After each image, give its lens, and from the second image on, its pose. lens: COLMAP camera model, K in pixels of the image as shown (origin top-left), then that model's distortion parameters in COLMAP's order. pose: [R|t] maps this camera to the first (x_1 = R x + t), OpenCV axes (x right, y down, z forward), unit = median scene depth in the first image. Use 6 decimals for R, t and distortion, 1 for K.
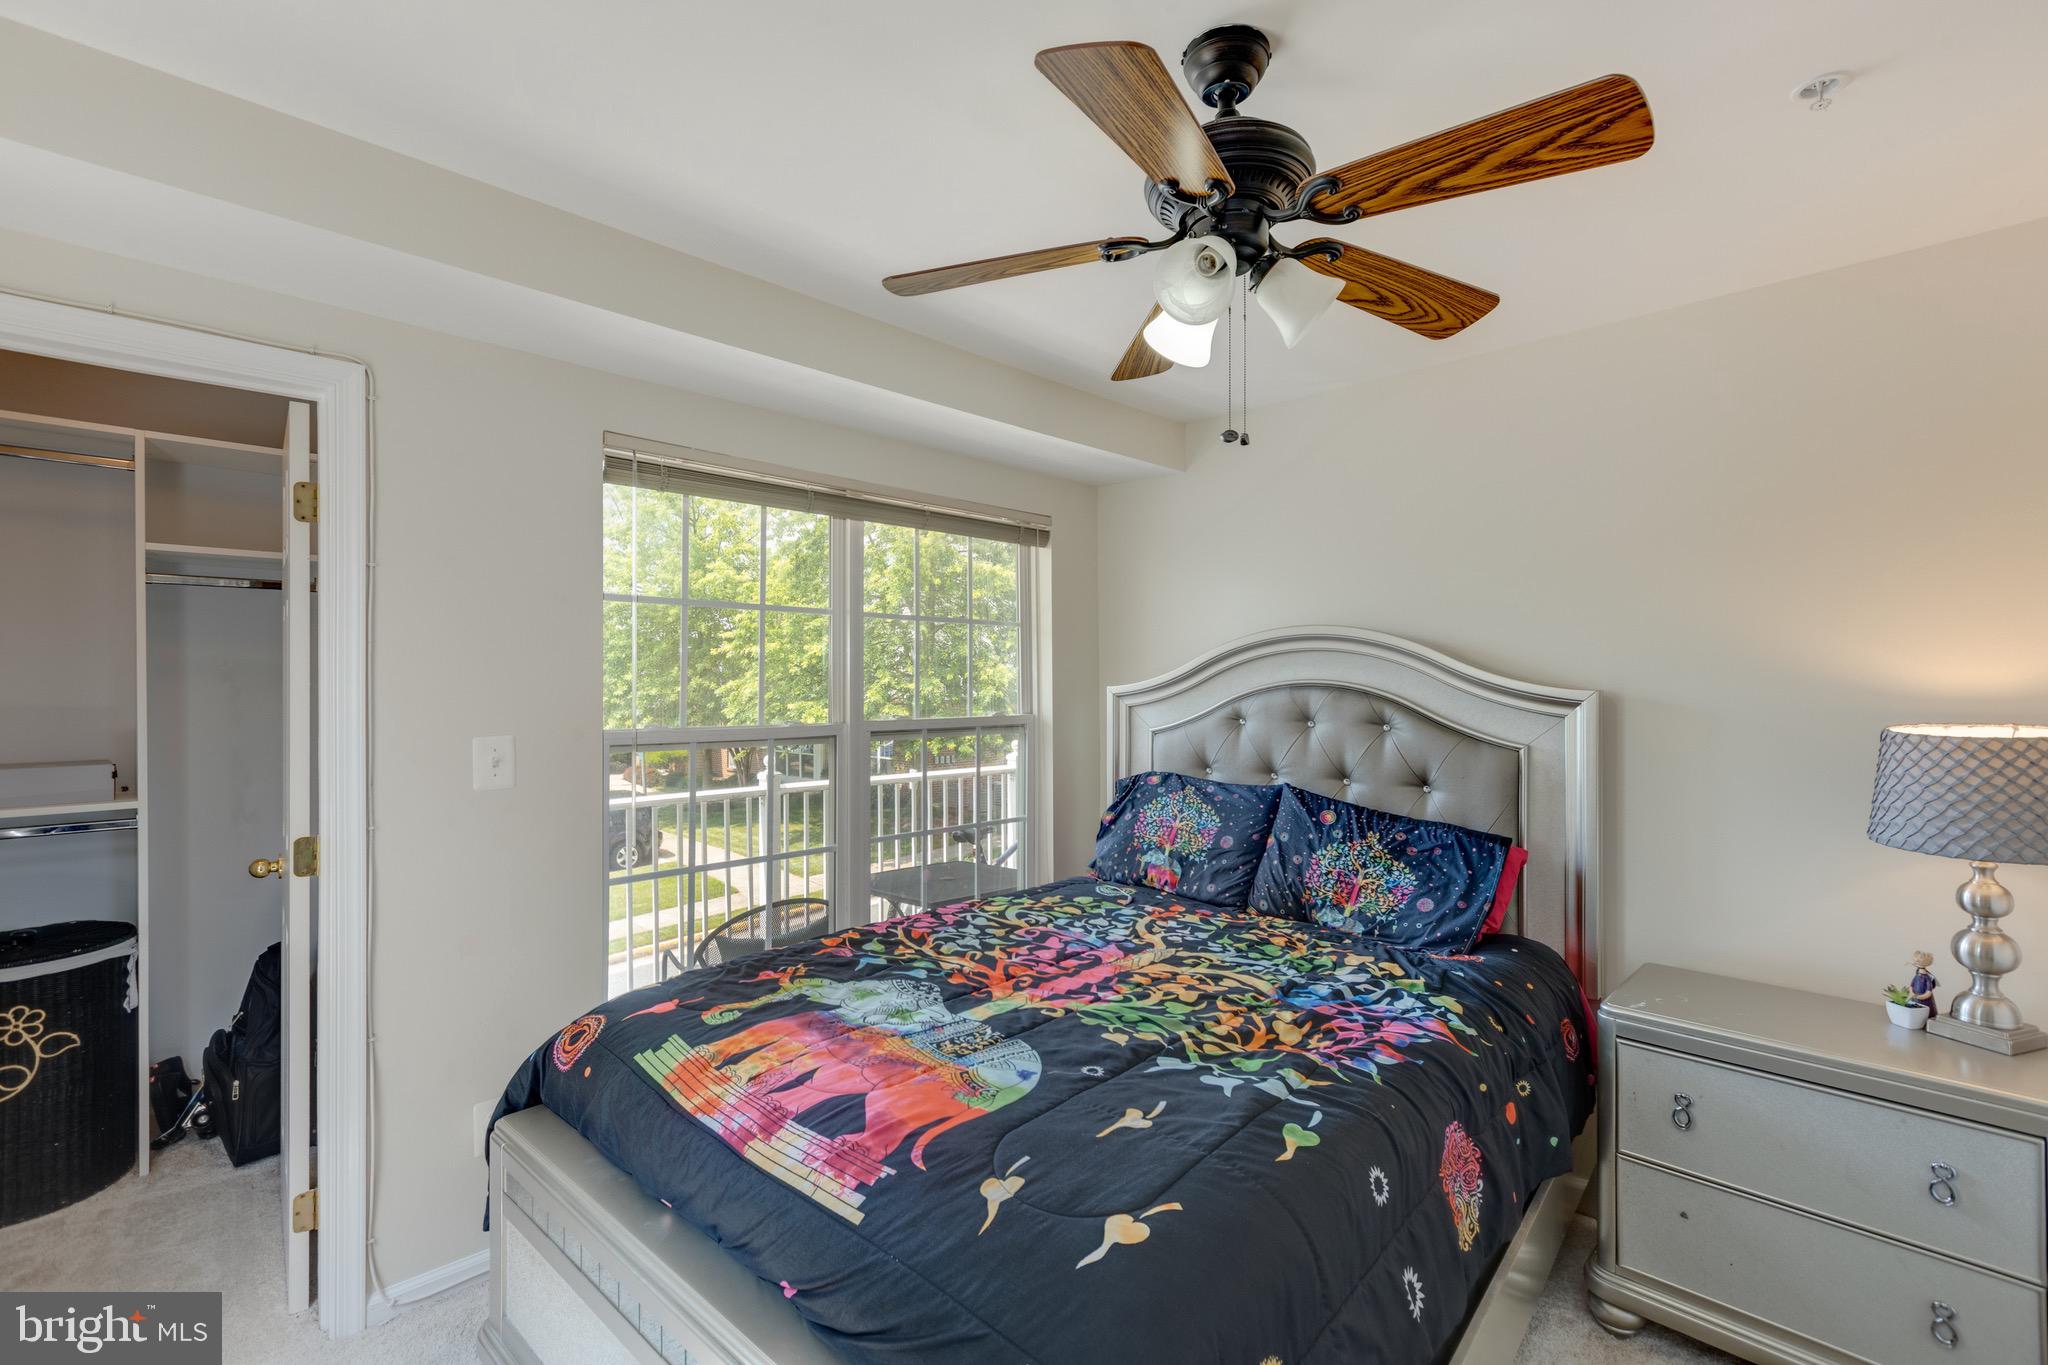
lens RADIAL K [[905.7, 0, 1023.7], [0, 905.7, 686.3], [0, 0, 1]] dist [0.002785, 0.000665]
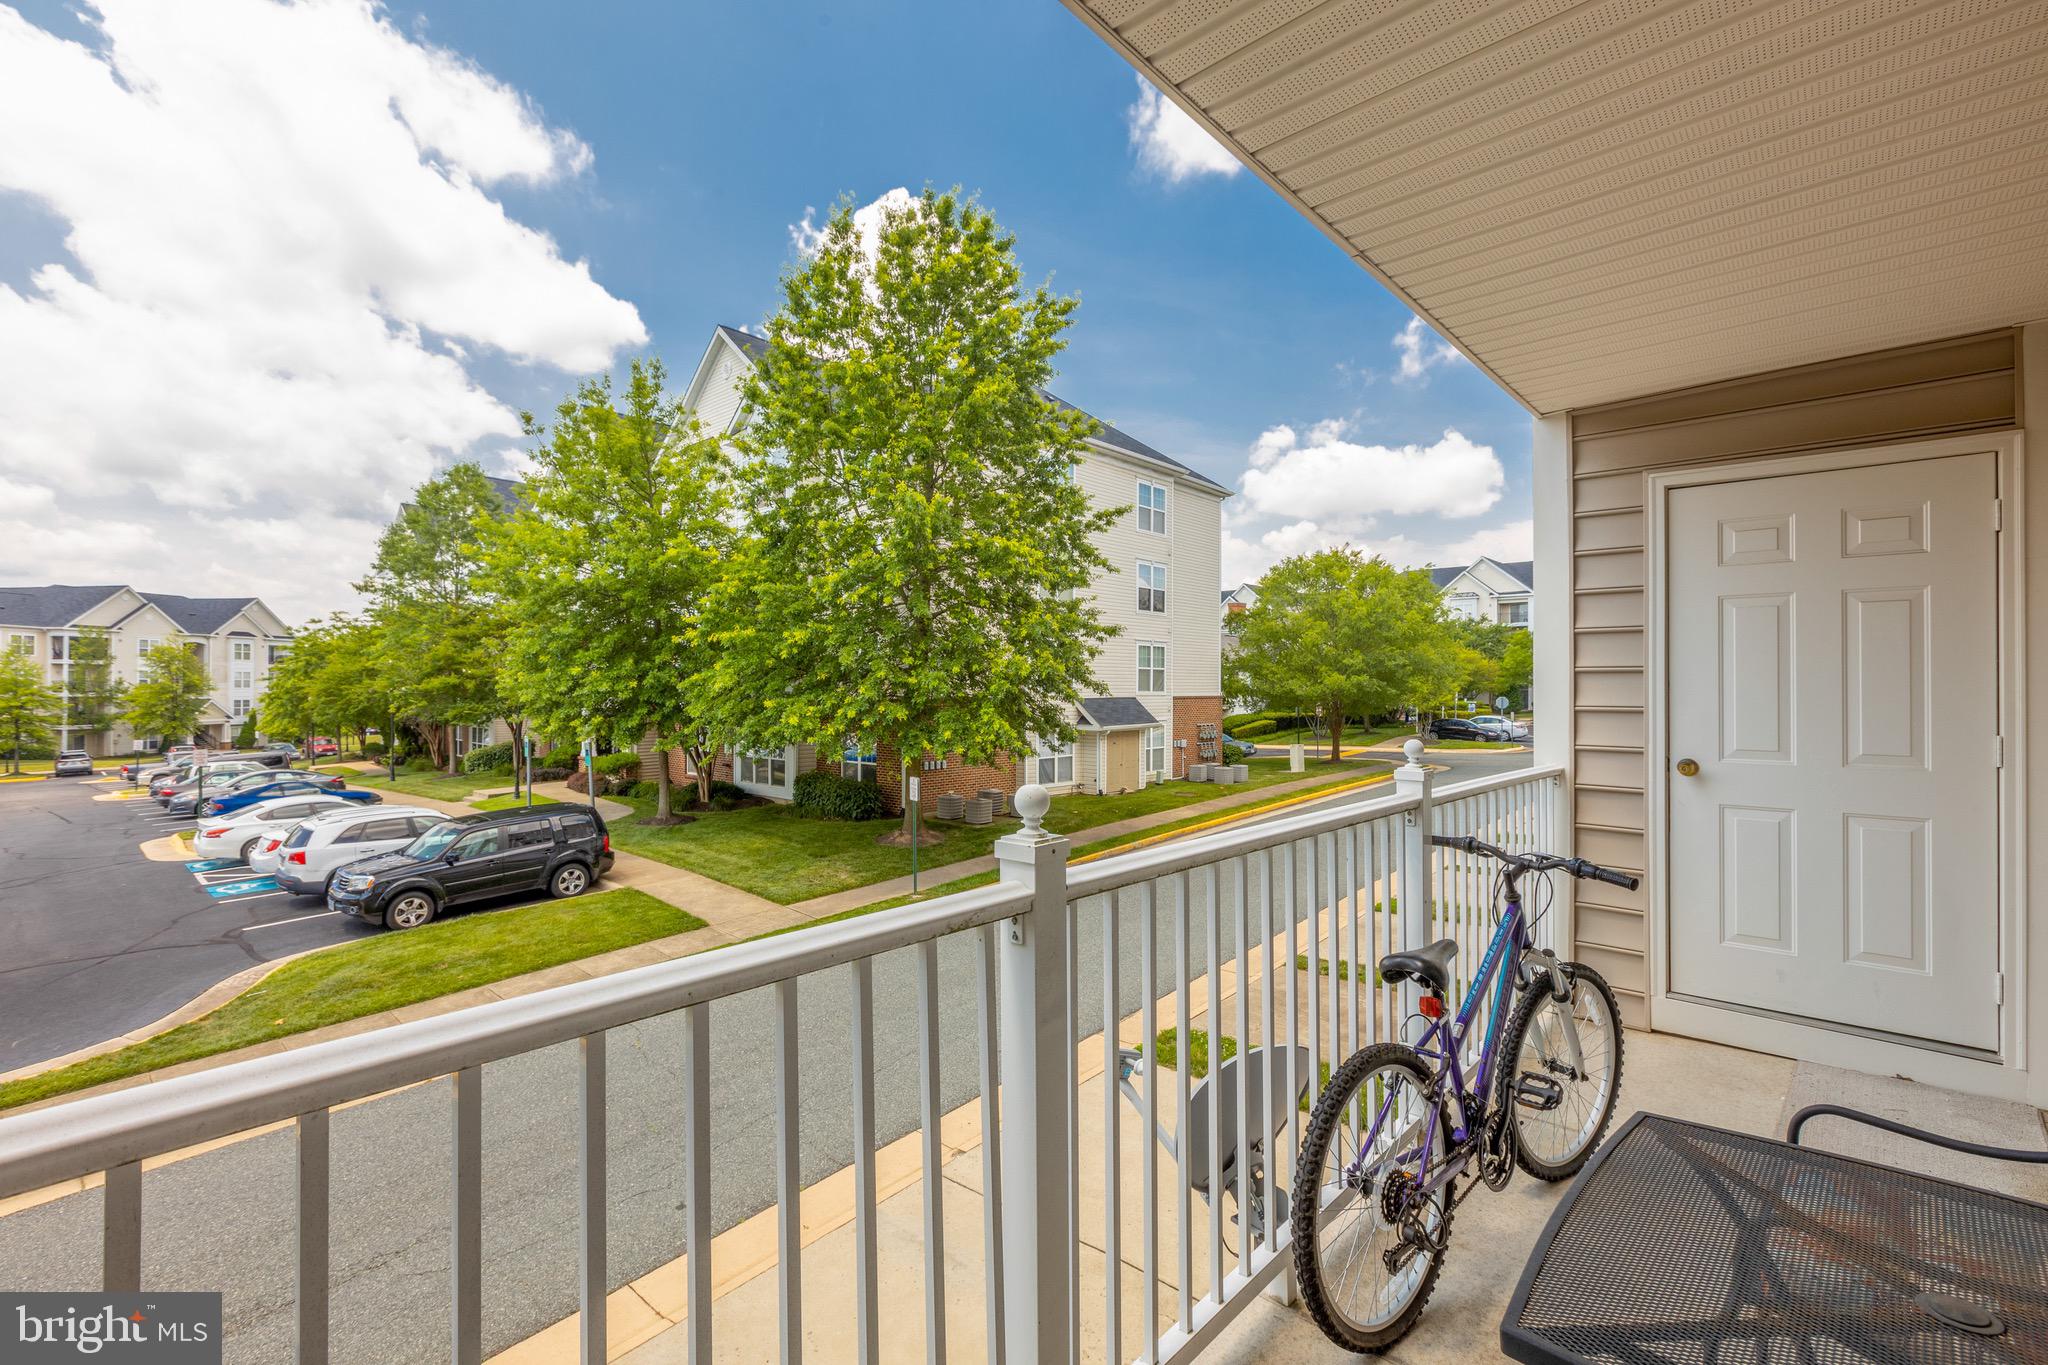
lens RADIAL K [[905.7, 0, 1013.3], [0, 905.7, 685.2], [0, 0, 1]] dist [0.002785, 0.000665]
pose [[0.999179, 0.002139, 0.040445, -0.550832], [-0.001908, 0.999982, -0.005729, 0.082345], [-0.040456, 0.005647, 0.999165, 1.258527]]
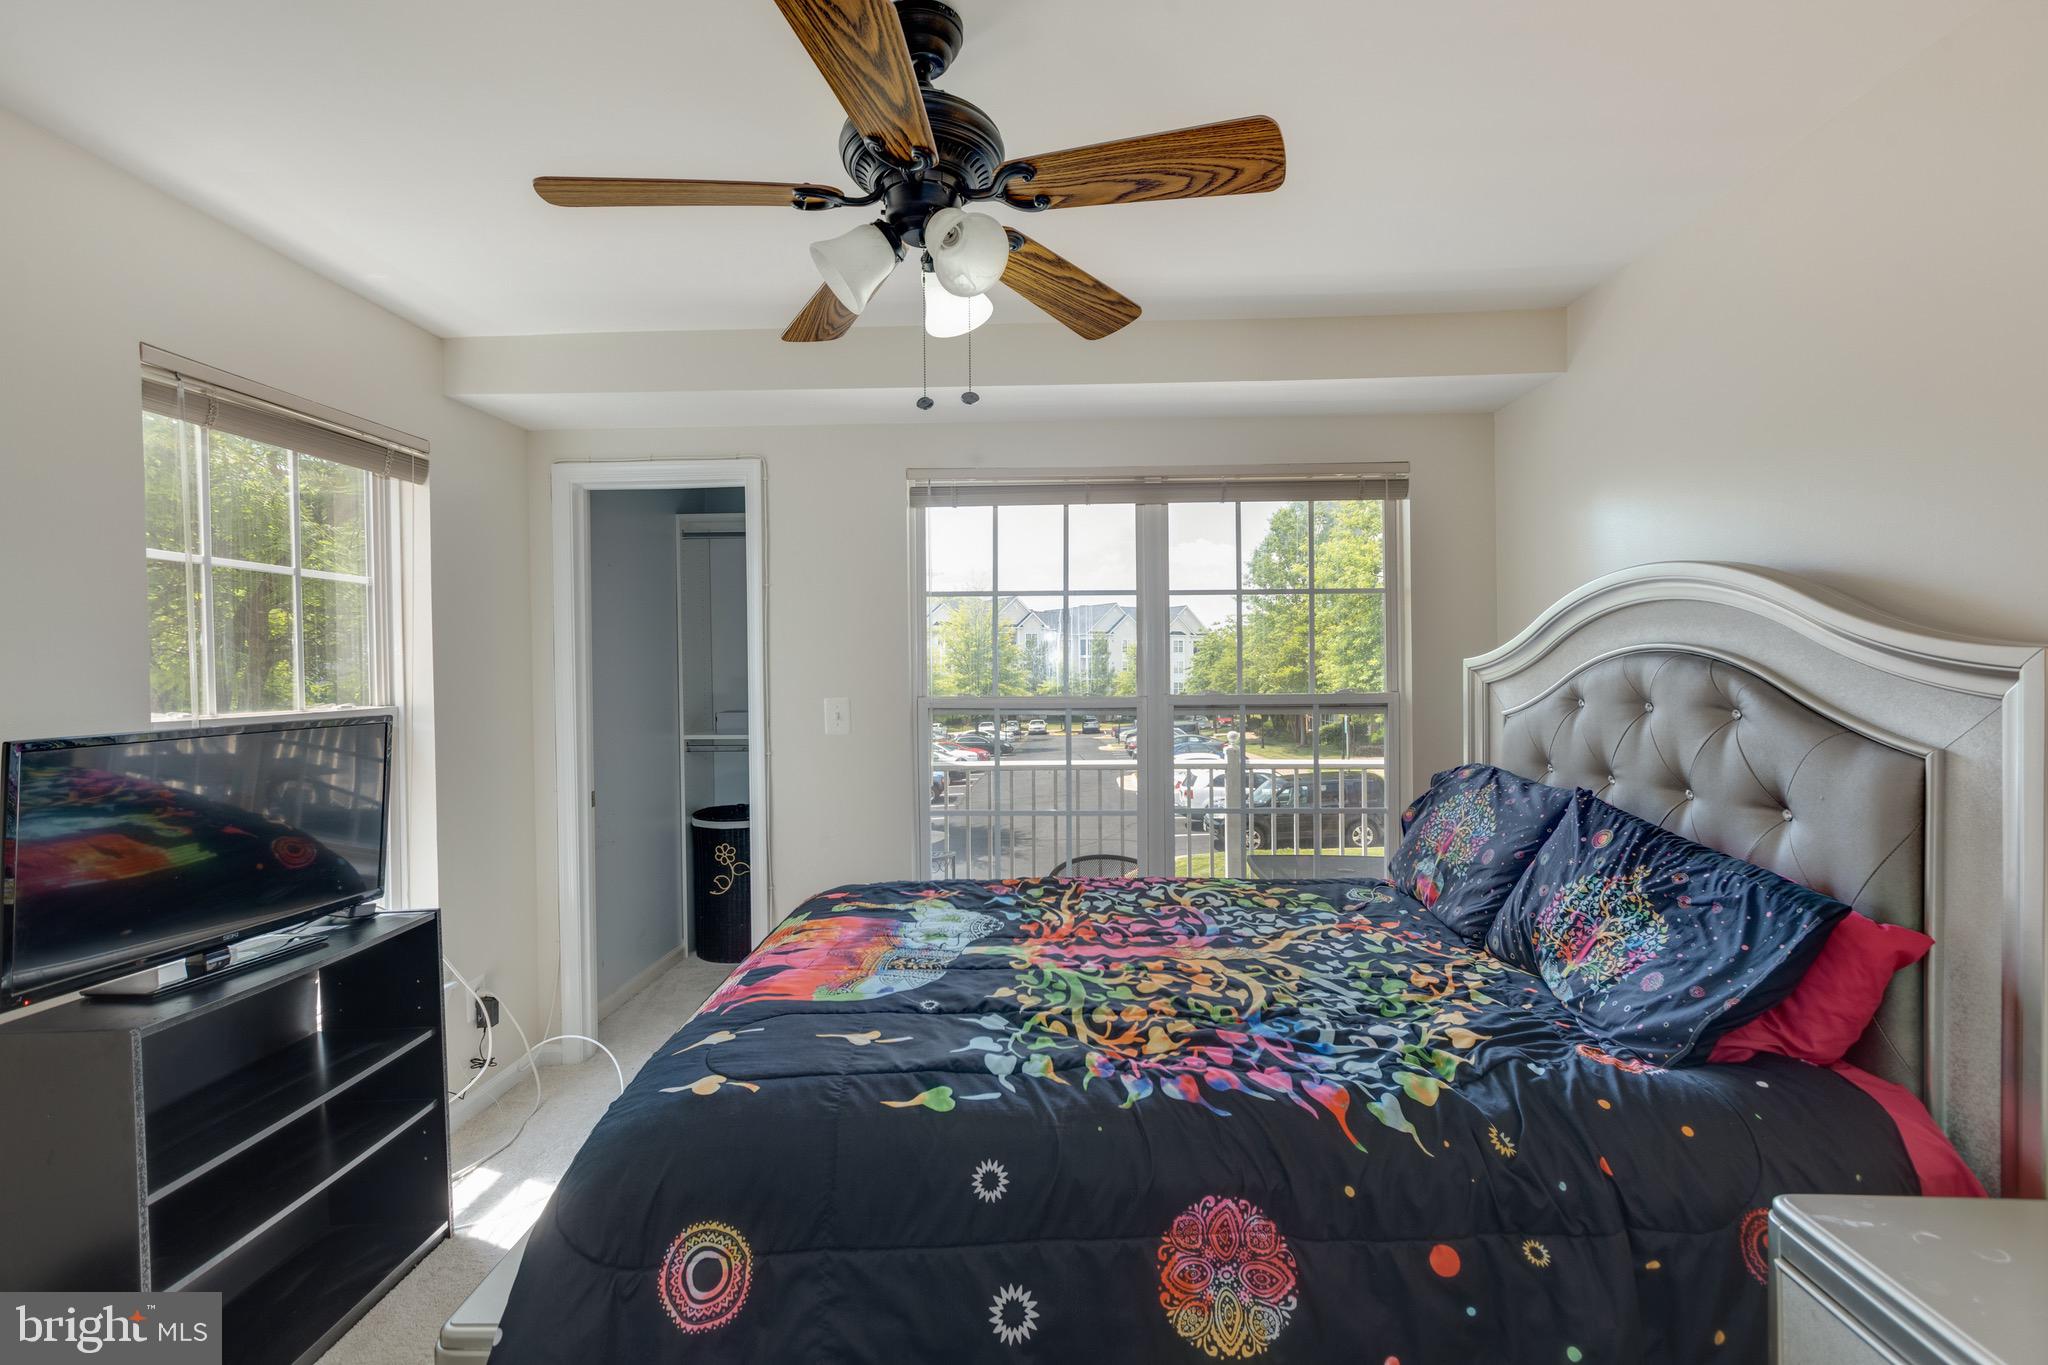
lens RADIAL K [[905.7, 0, 1032.4], [0, 905.7, 685.3], [0, 0, 1]] dist [0.002785, 0.000665]
pose [[0.676494, 0.005867, -0.736424, 0.618792], [0.004695, 0.999914, 0.012279, 0.017339], [0.736433, -0.011764, 0.676408, 0.229789]]
